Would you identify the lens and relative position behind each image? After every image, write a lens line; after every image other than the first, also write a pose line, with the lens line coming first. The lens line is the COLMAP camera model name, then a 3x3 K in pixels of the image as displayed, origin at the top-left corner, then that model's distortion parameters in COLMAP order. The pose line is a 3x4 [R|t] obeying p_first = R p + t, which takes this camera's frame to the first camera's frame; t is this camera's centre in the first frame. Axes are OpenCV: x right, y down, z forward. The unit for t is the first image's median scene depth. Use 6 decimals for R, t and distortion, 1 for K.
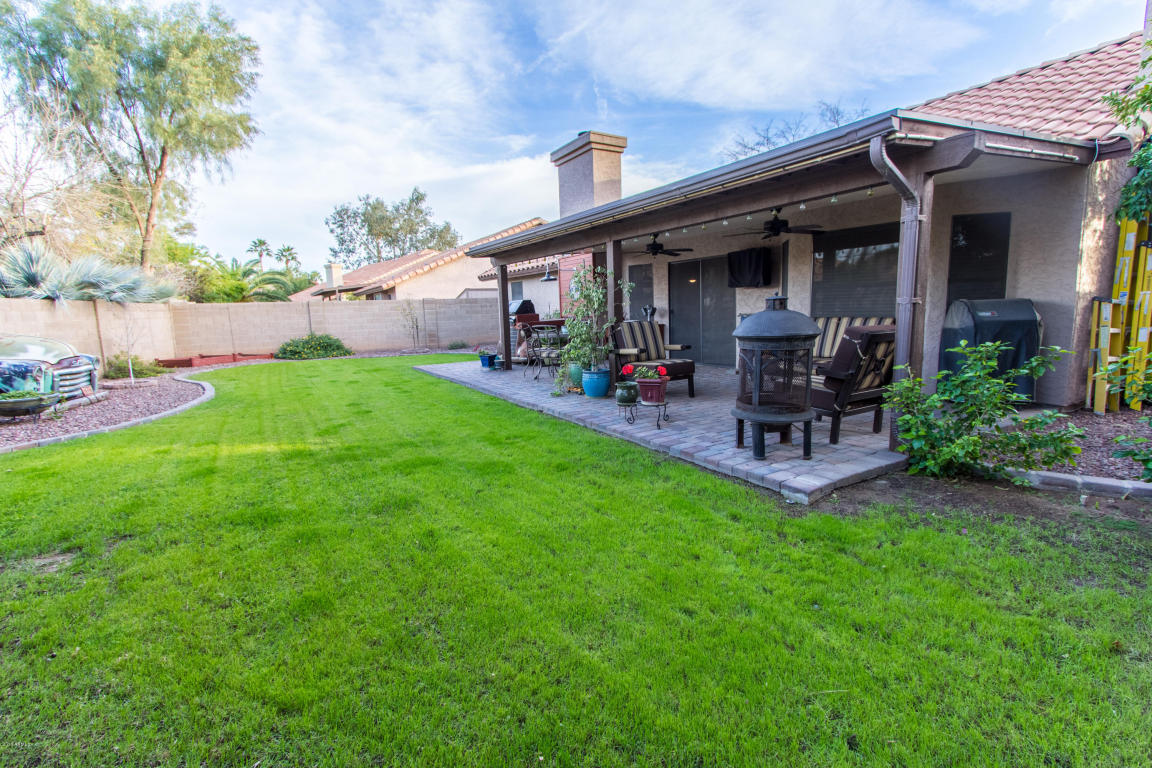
lens RADIAL K [[542.4, 0, 578.1], [0, 542.4, 383.3], [0, 0, 1]] dist [-0.000768, -0.000081]
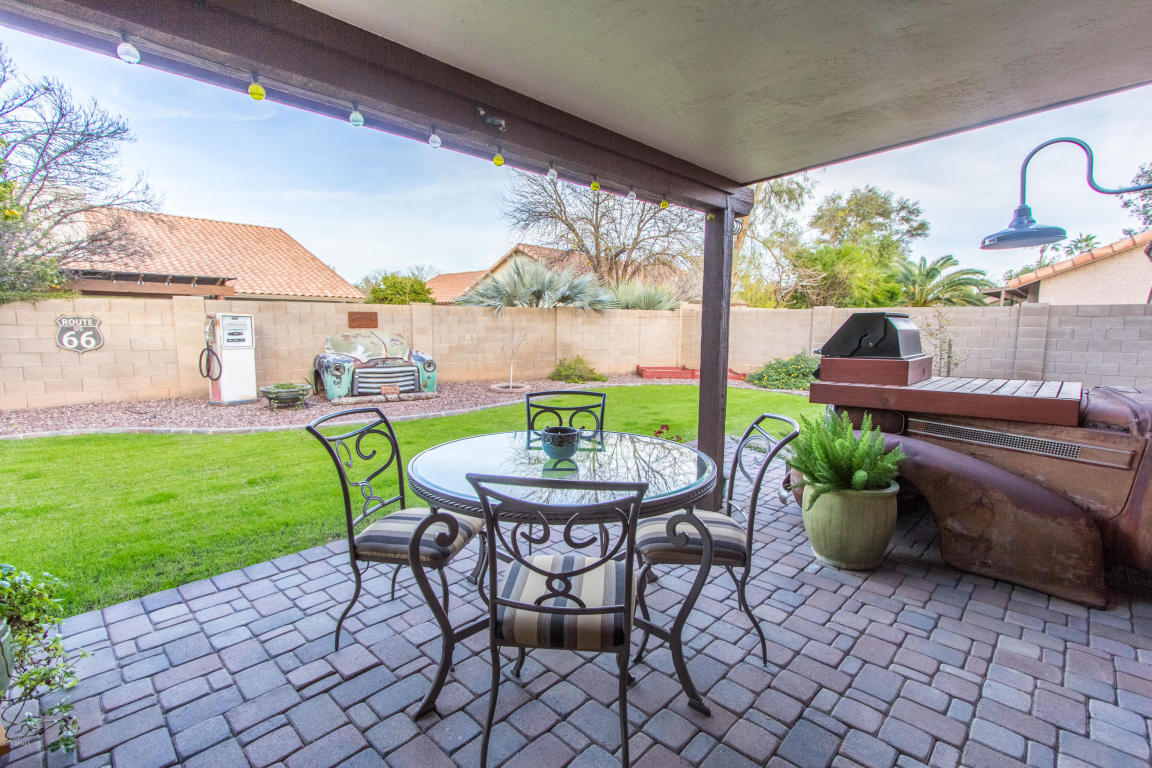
lens RADIAL K [[526.9, 0, 573.2], [0, 526.9, 385.7], [0, 0, 1]] dist [0.006249, -0.003109]
pose [[0.266308, 0.149365, -0.952245, 0.086397], [-0.147143, 0.982641, 0.112982, -0.062028], [0.952591, 0.110028, 0.283664, 0.375930]]
